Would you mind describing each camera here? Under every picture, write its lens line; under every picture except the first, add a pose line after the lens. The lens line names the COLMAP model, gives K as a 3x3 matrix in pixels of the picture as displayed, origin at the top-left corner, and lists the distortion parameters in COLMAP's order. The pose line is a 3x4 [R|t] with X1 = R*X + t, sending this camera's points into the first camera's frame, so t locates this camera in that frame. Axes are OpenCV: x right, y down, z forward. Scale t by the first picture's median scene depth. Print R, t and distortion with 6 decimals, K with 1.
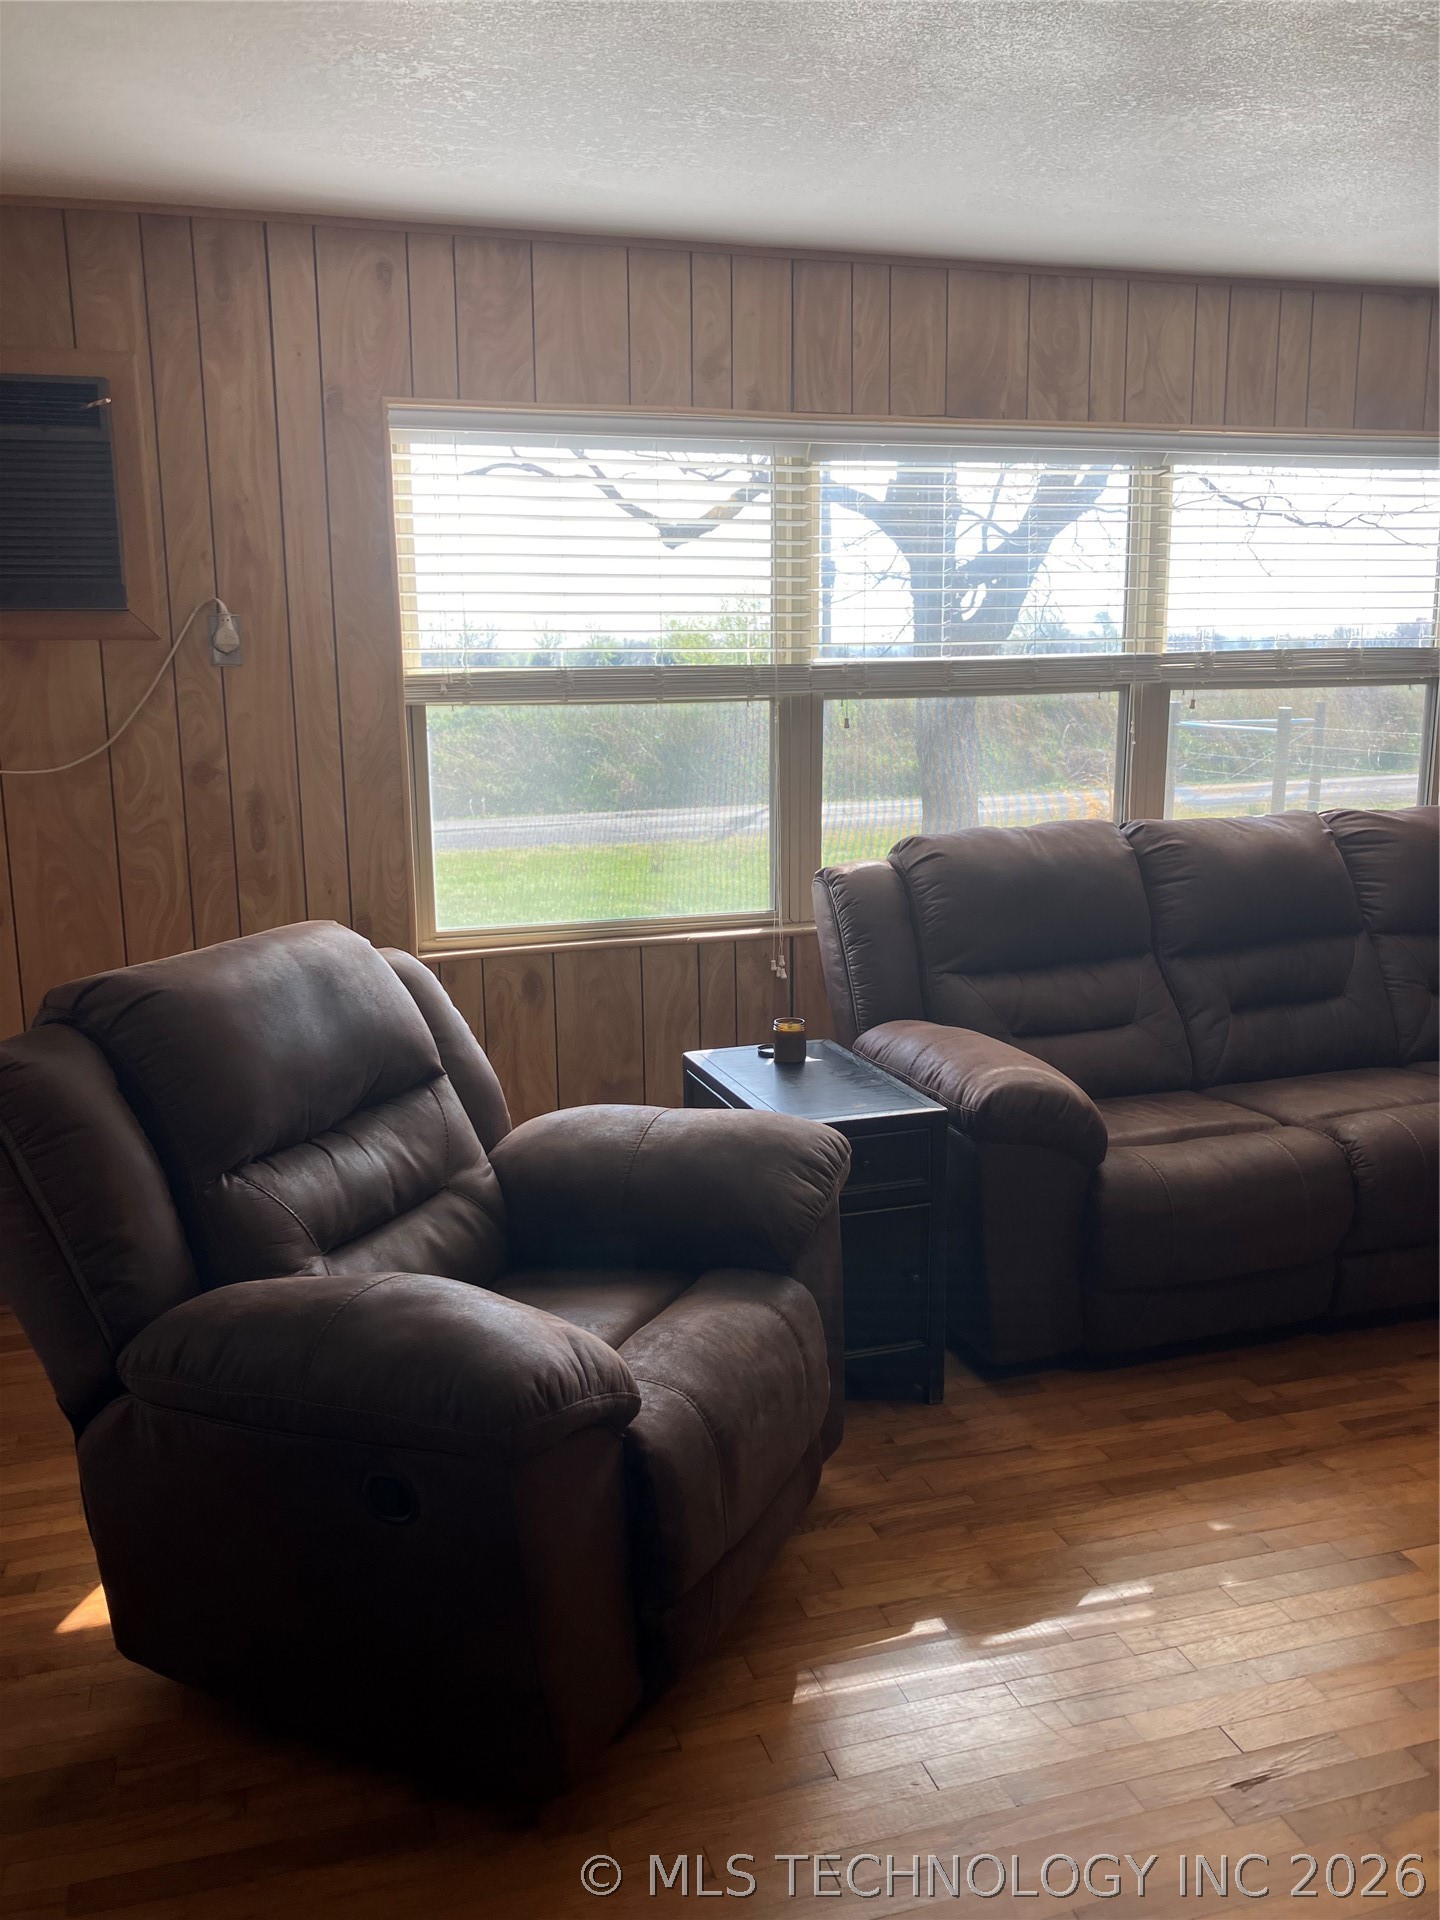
lens RADIAL K [[1567.1, 0, 720.0], [0, 1567.1, 949.8], [0, 0, 1]] dist [0.047966, -0.083509]
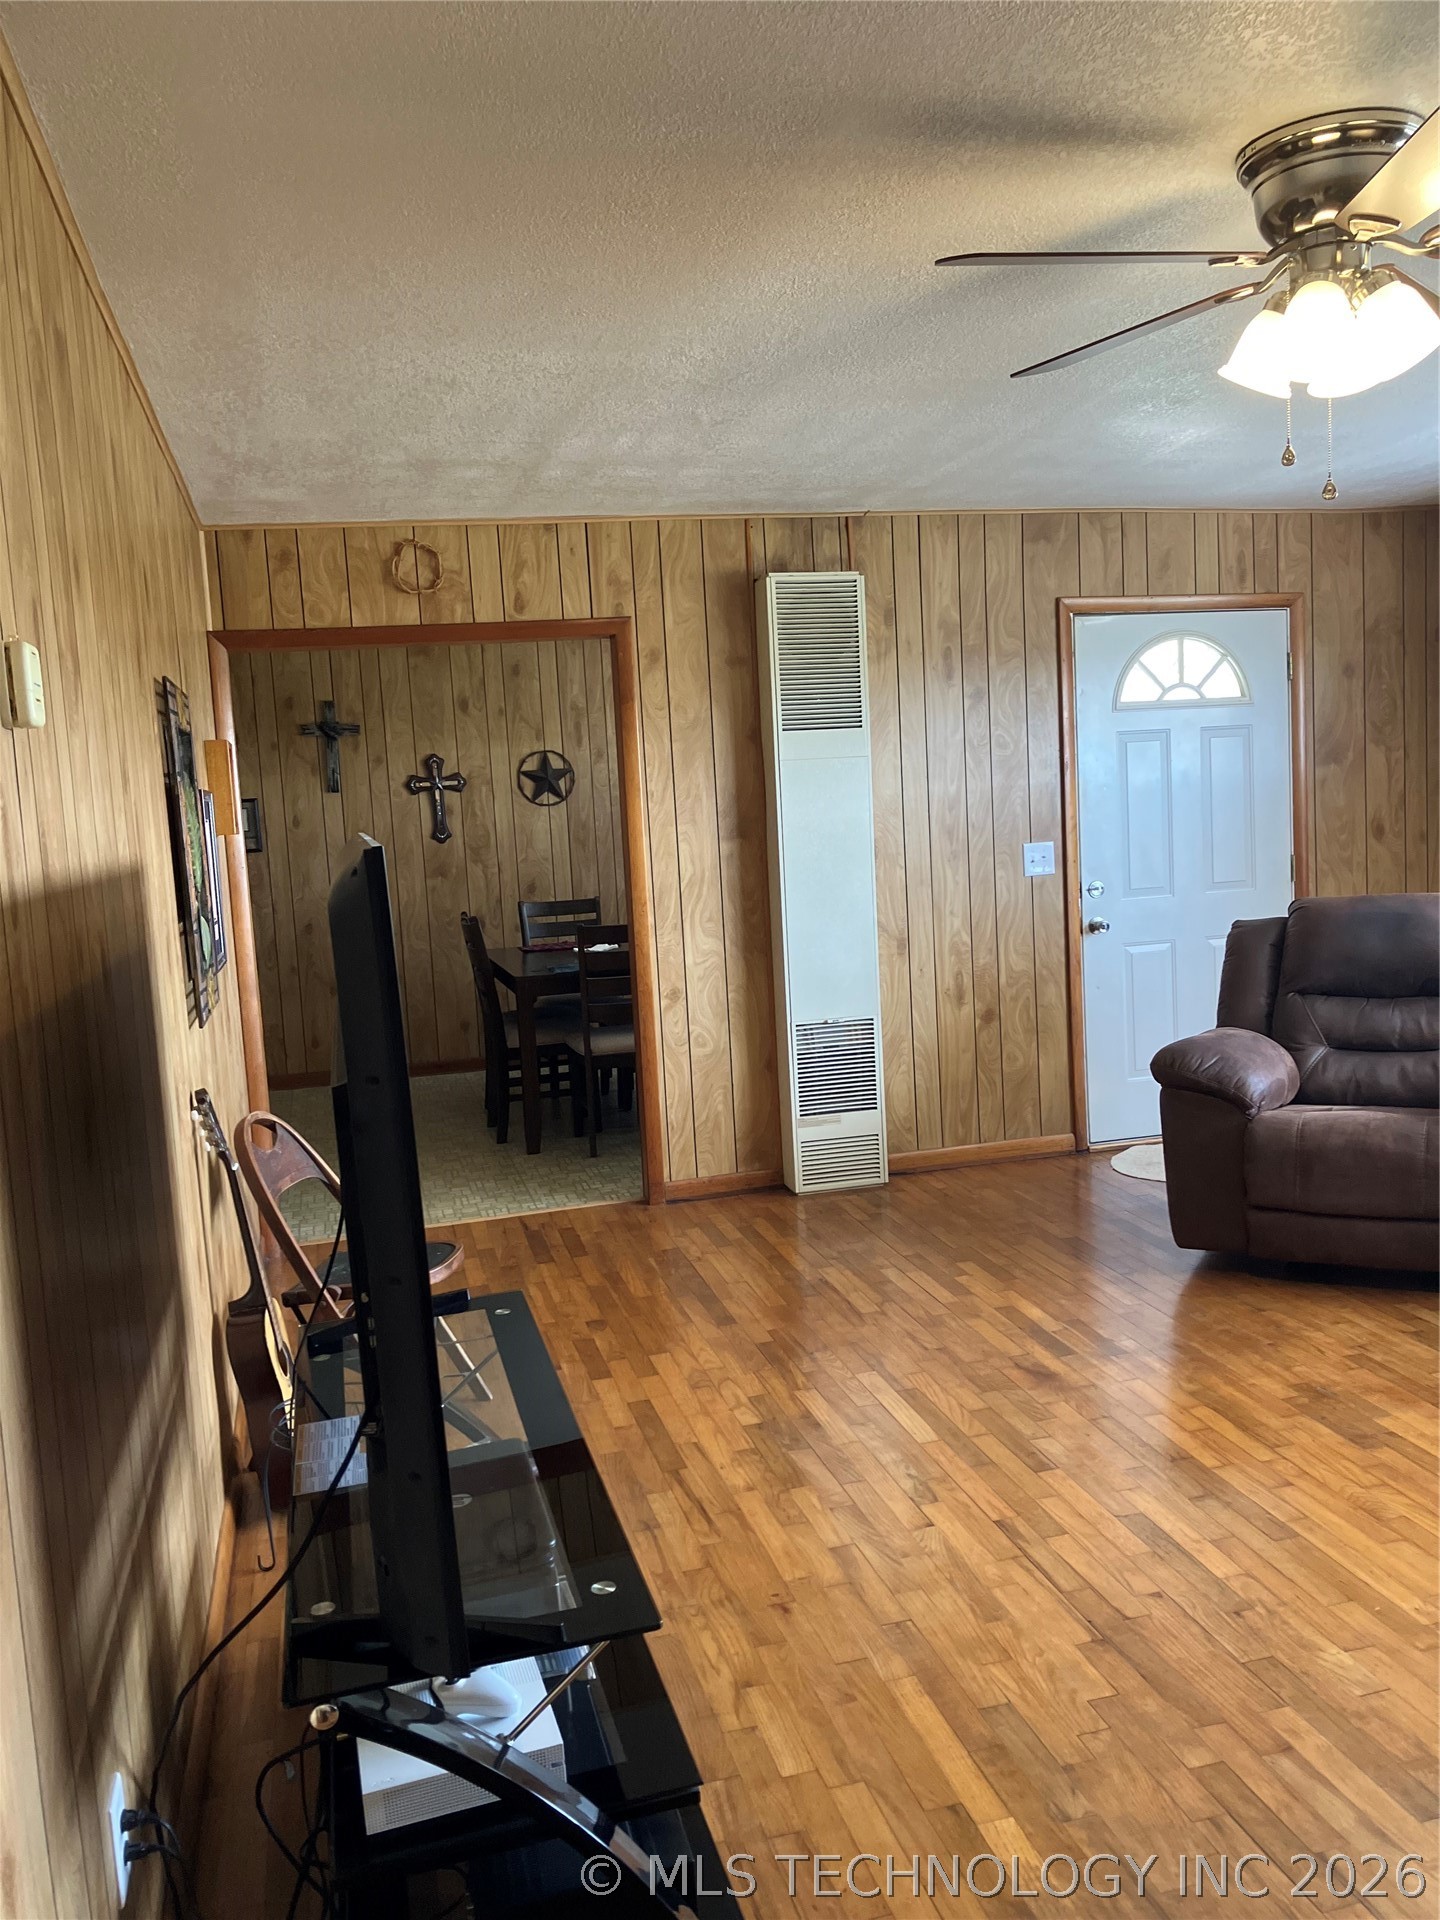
lens RADIAL K [[1560.7, 0, 718.8], [0, 1560.7, 981.6], [0, 0, 1]] dist [0.020770, -0.018030]
pose [[-0.051834, 0.130342, -0.990113, 1.317053], [-0.130251, 0.982095, 0.136105, -0.042696], [0.990125, 0.136018, -0.033929, 0.215500]]
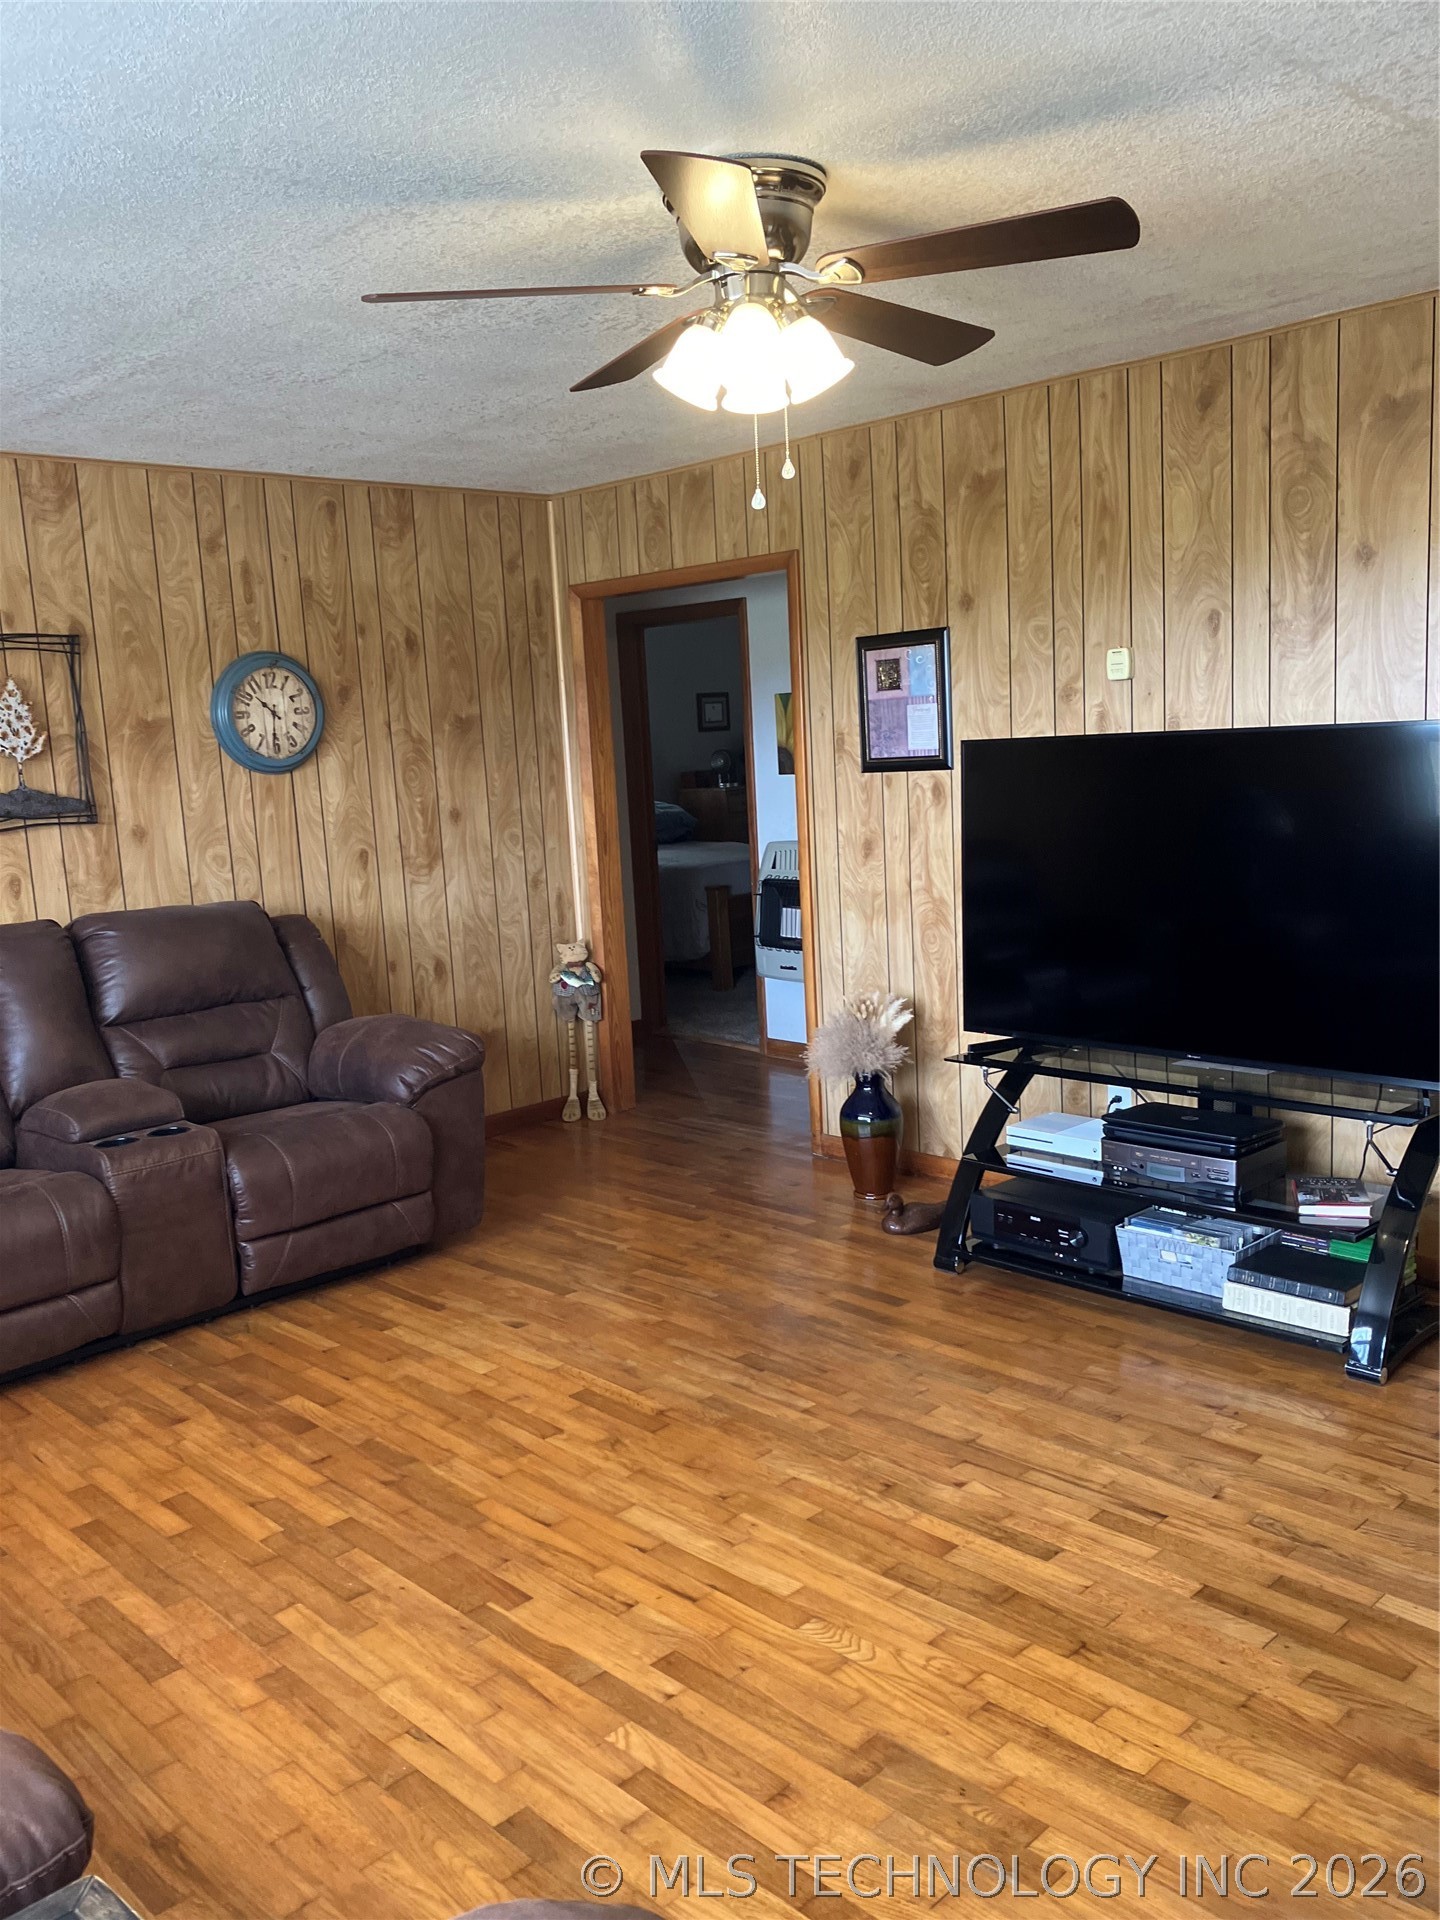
lens RADIAL K [[1560.7, 0, 718.8], [0, 1560.7, 981.6], [0, 0, 1]] dist [0.020770, -0.018030]
pose [[-0.454017, -0.106354, 0.884623, -0.253017], [0.224815, 0.947051, 0.229242, -0.167696], [-0.862164, 0.302957, -0.406068, 0.894146]]
